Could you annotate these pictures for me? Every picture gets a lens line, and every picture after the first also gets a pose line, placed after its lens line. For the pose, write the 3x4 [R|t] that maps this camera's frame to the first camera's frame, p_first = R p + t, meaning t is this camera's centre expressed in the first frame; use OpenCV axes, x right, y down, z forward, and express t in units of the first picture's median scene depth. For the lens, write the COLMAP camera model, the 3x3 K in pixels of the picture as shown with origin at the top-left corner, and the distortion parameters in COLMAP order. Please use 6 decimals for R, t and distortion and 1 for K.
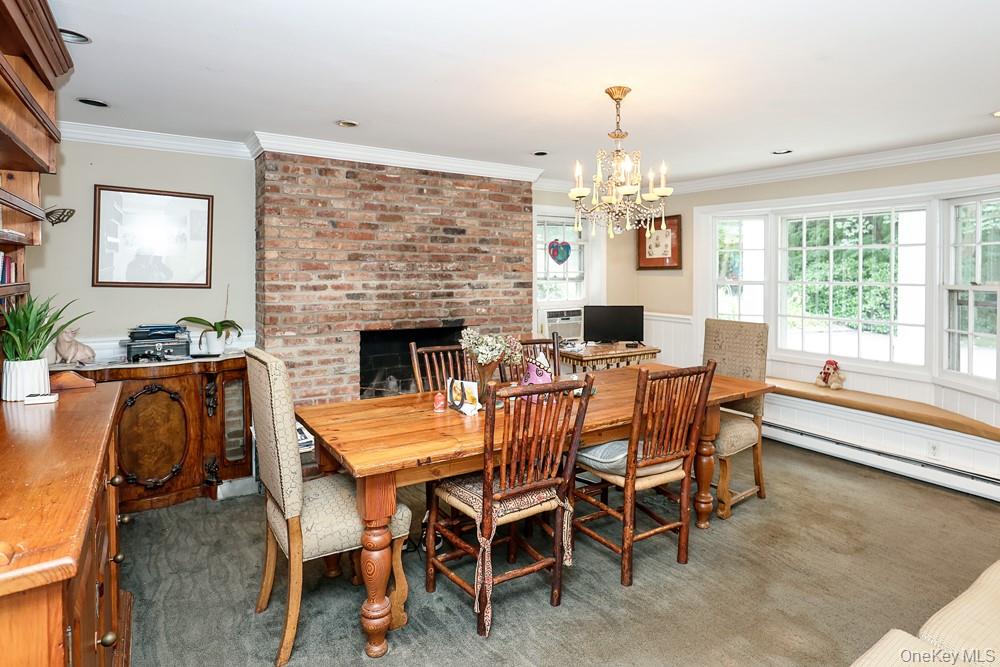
lens RADIAL K [[549.6, 0, 499.6], [0, 549.6, 323.0], [0, 0, 1]] dist [-0.000064, -0.000497]
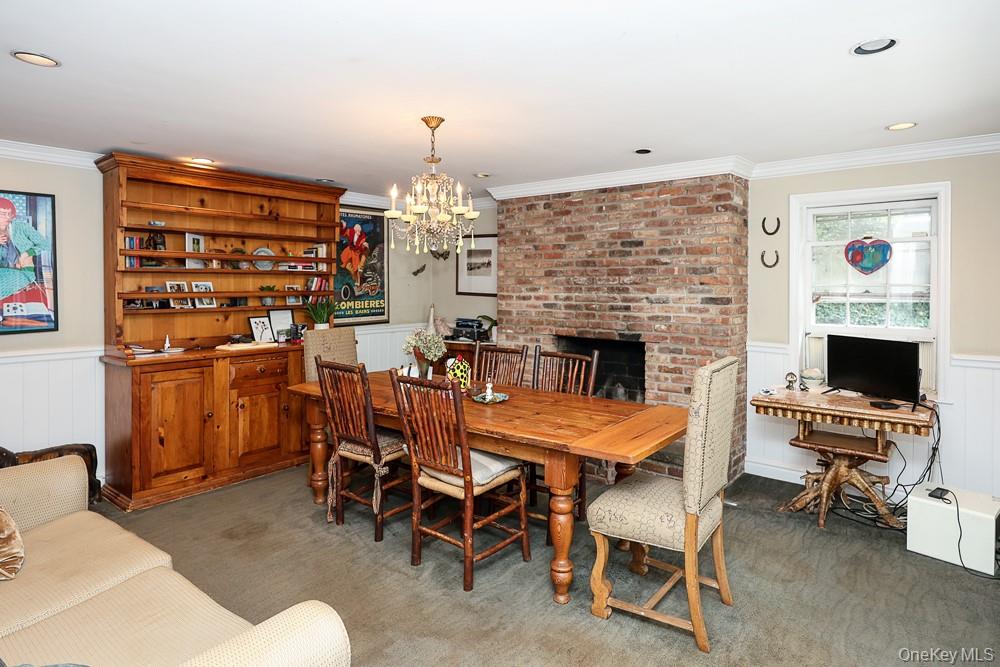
lens RADIAL K [[549.6, 0, 499.7], [0, 549.6, 342.9], [0, 0, 1]] dist [-0.000064, -0.000497]
pose [[0.334001, 0.094852, -0.937788, 0.798885], [-0.086975, 0.993781, 0.069538, -0.039811], [0.938551, 0.058338, 0.340173, 0.466155]]
